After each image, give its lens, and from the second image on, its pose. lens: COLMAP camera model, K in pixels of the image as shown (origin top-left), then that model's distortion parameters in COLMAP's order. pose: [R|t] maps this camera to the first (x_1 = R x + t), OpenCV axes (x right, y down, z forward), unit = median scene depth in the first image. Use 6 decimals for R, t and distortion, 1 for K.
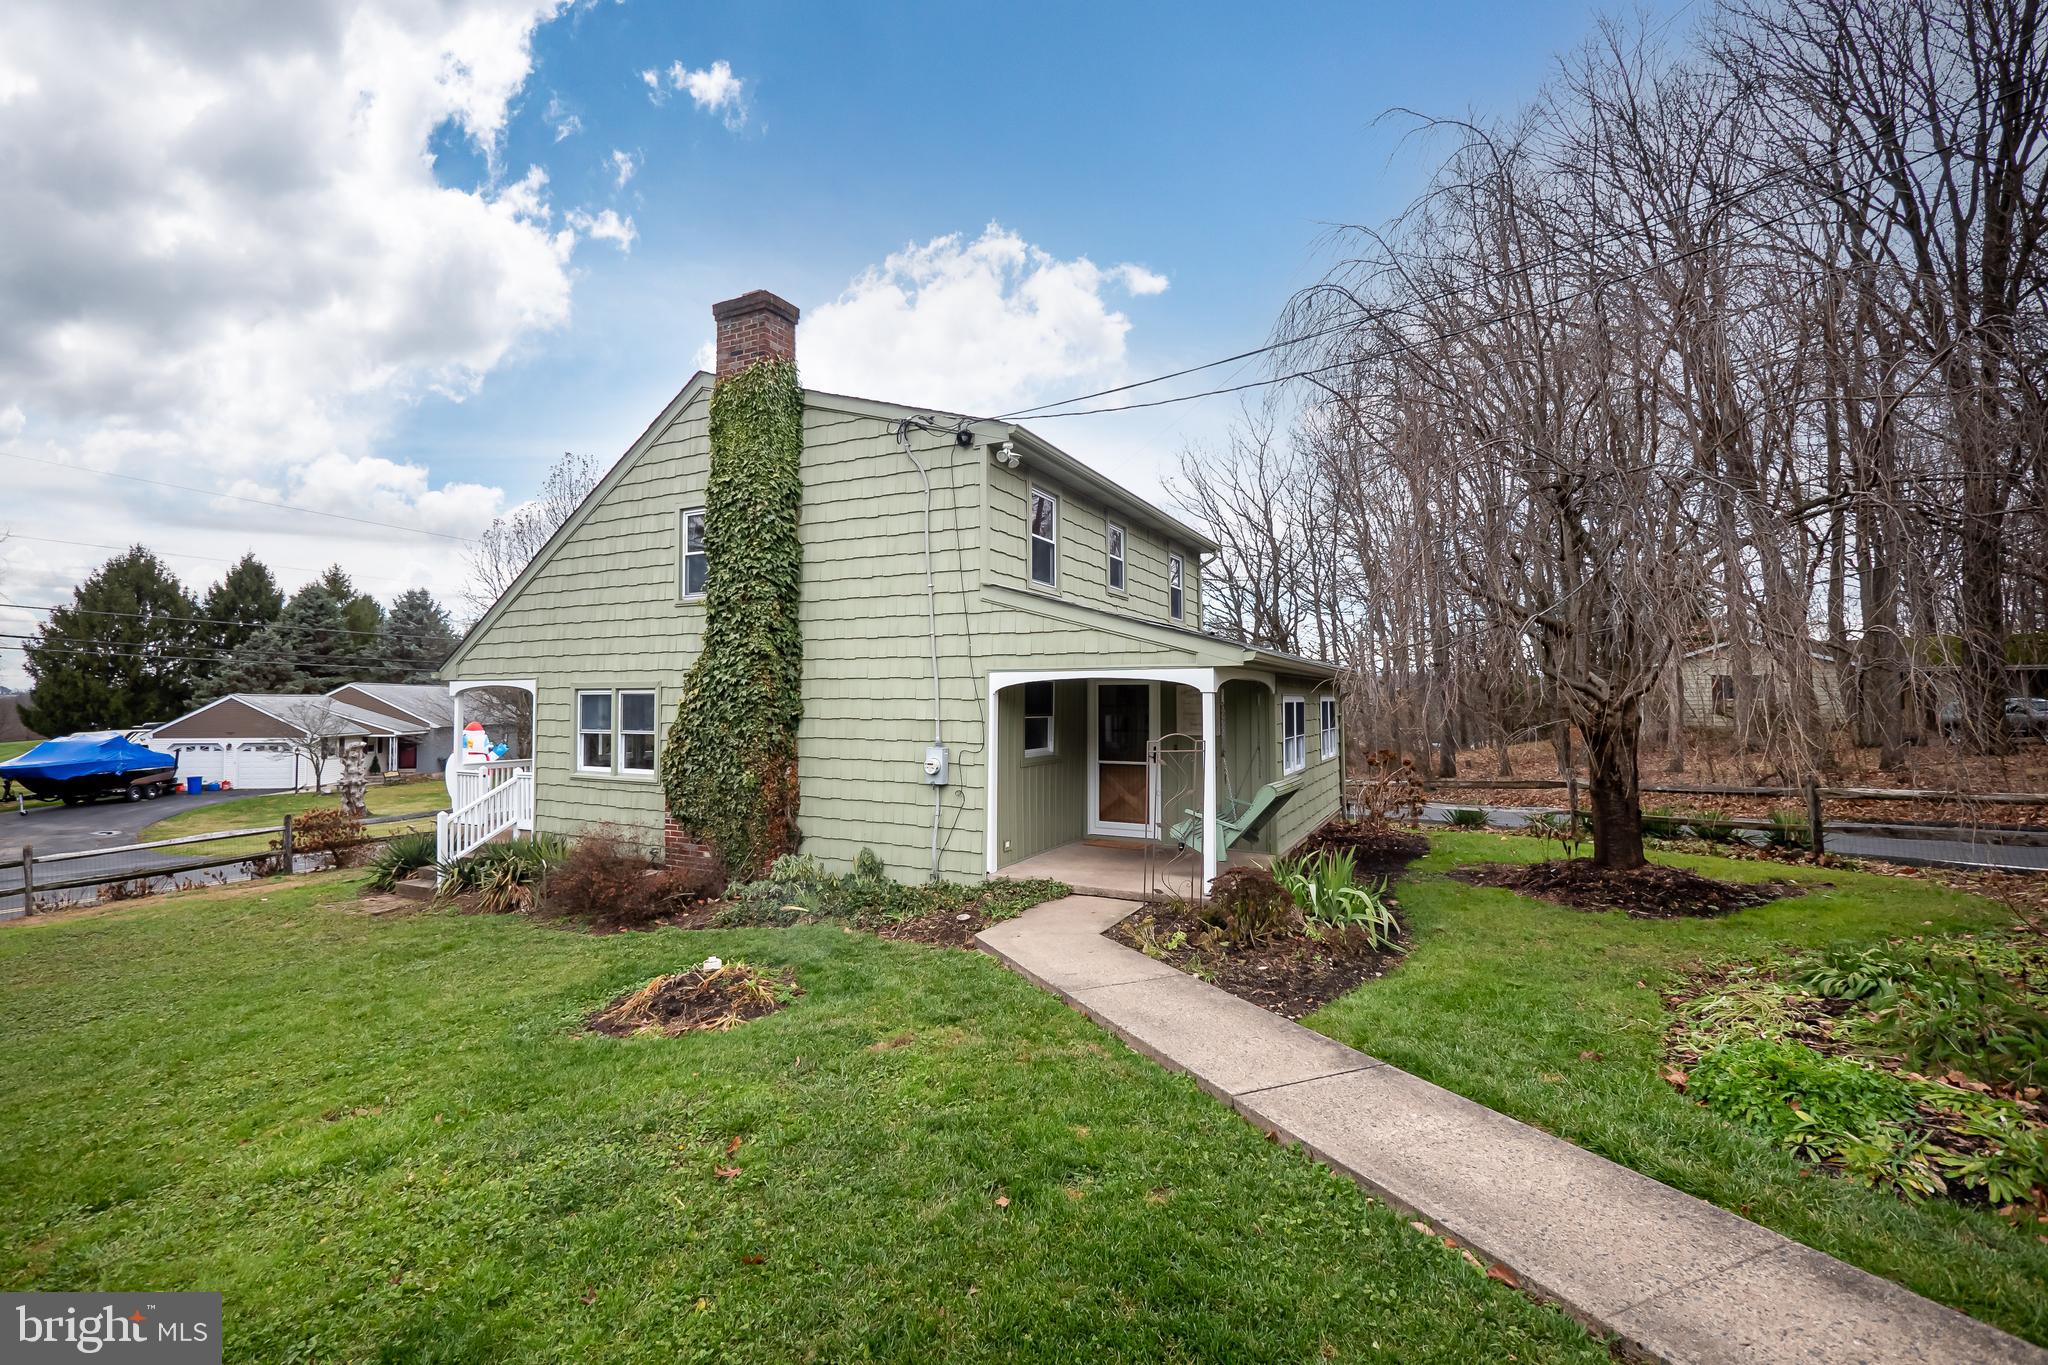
lens RADIAL K [[891.2, 0, 1004.6], [0, 891.2, 673.8], [0, 0, 1]] dist [-0.001143, 0.000531]
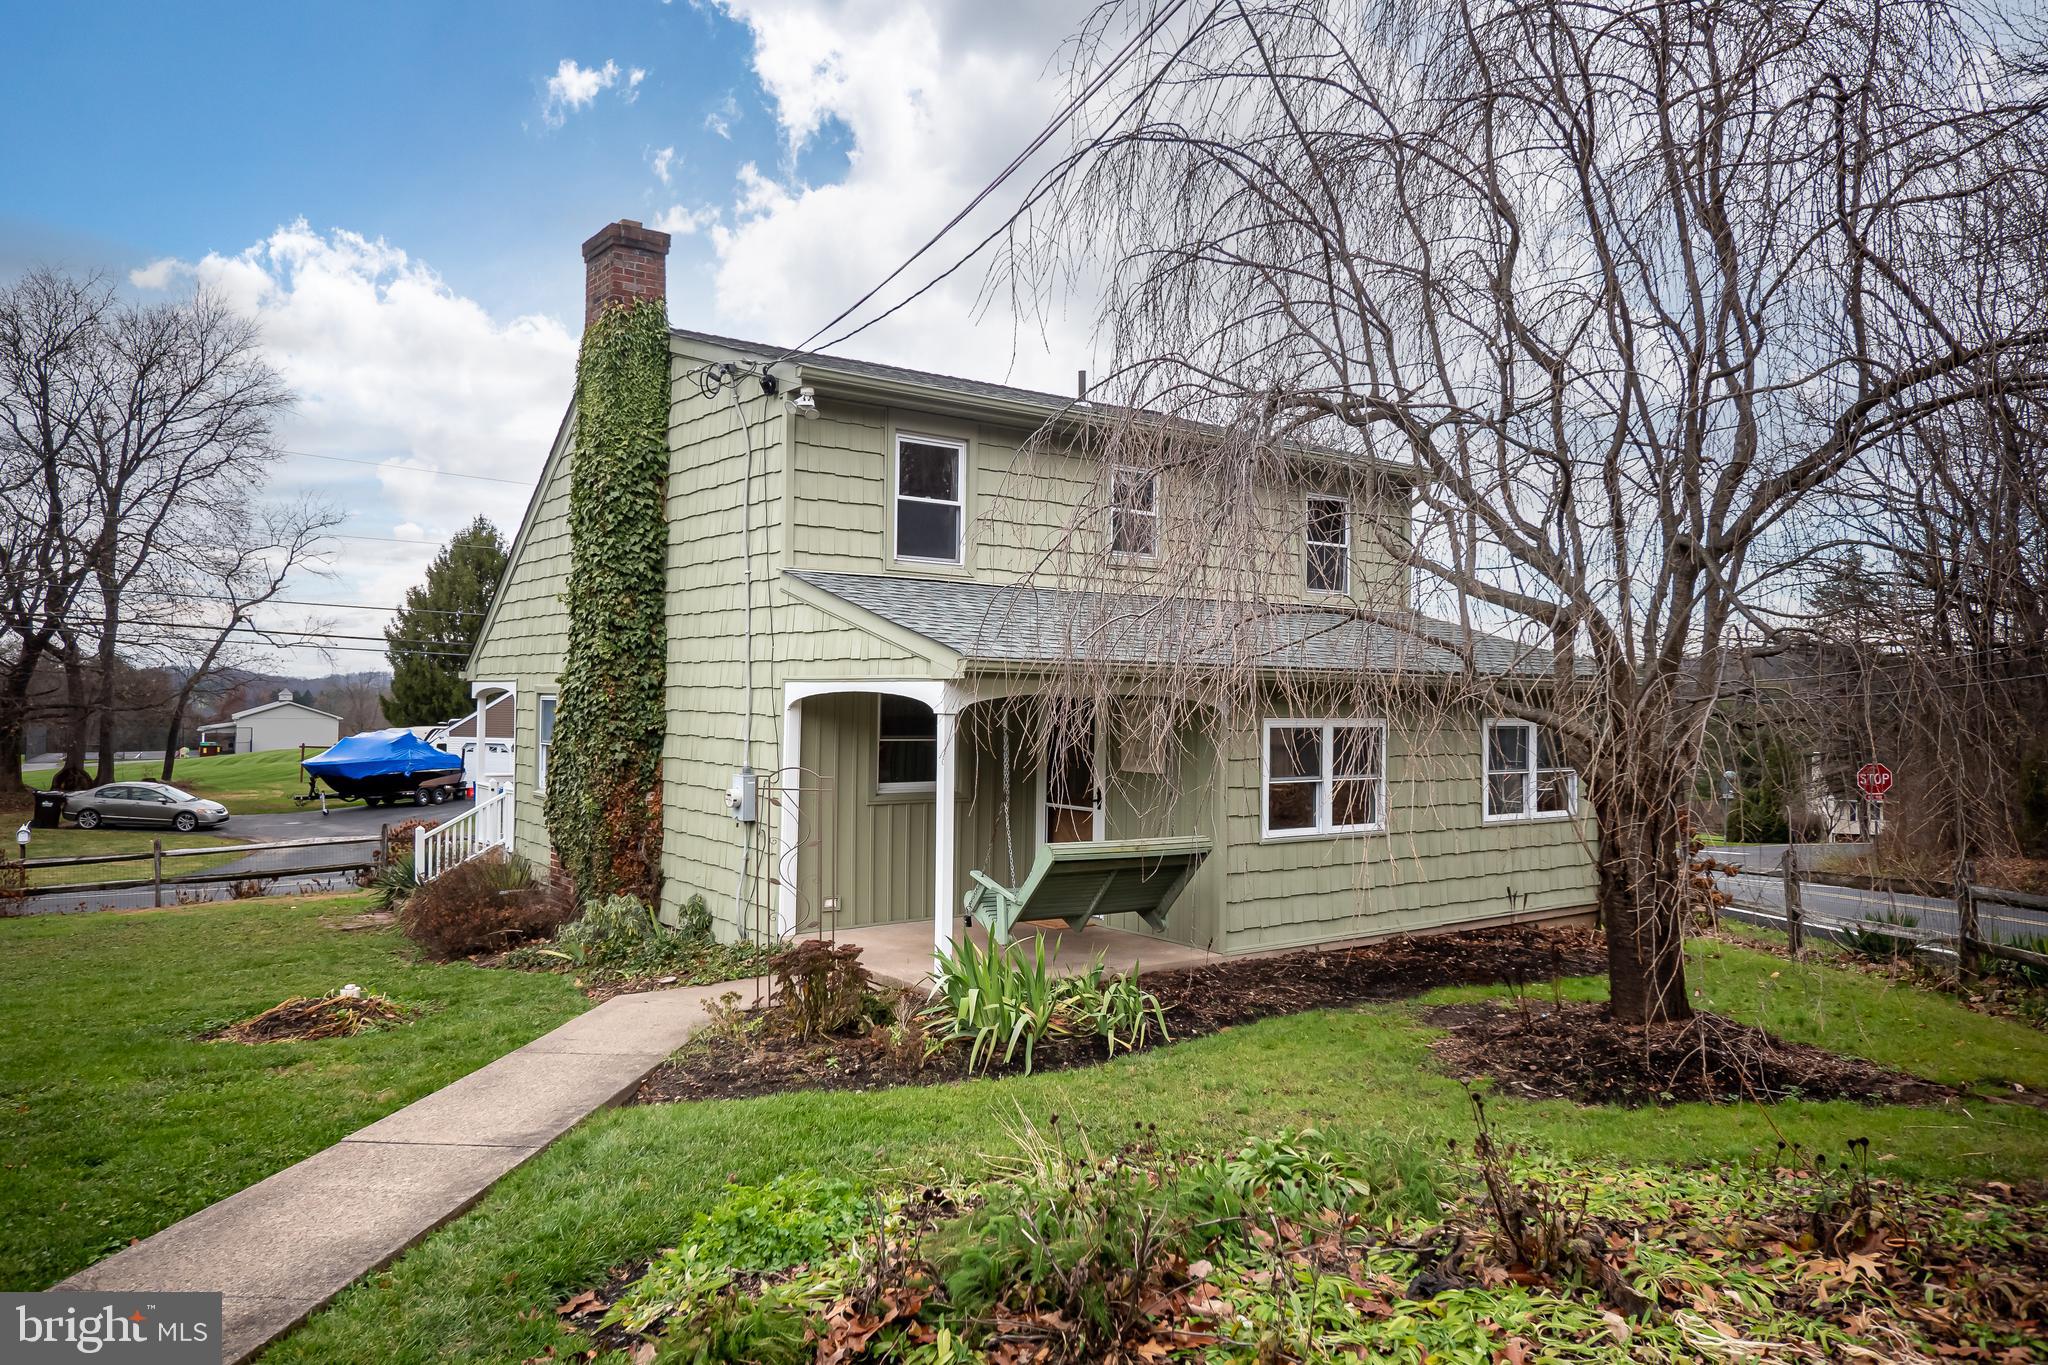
lens RADIAL K [[1380.9, 0, 1013.2], [0, 1380.9, 678.3], [0, 0, 1]] dist [0.002286, -0.001038]
pose [[0.901099, 0.006269, -0.433568, 0.613043], [-0.000433, 0.999908, 0.013558, -0.019016], [0.433613, -0.012029, 0.901019, -0.011232]]
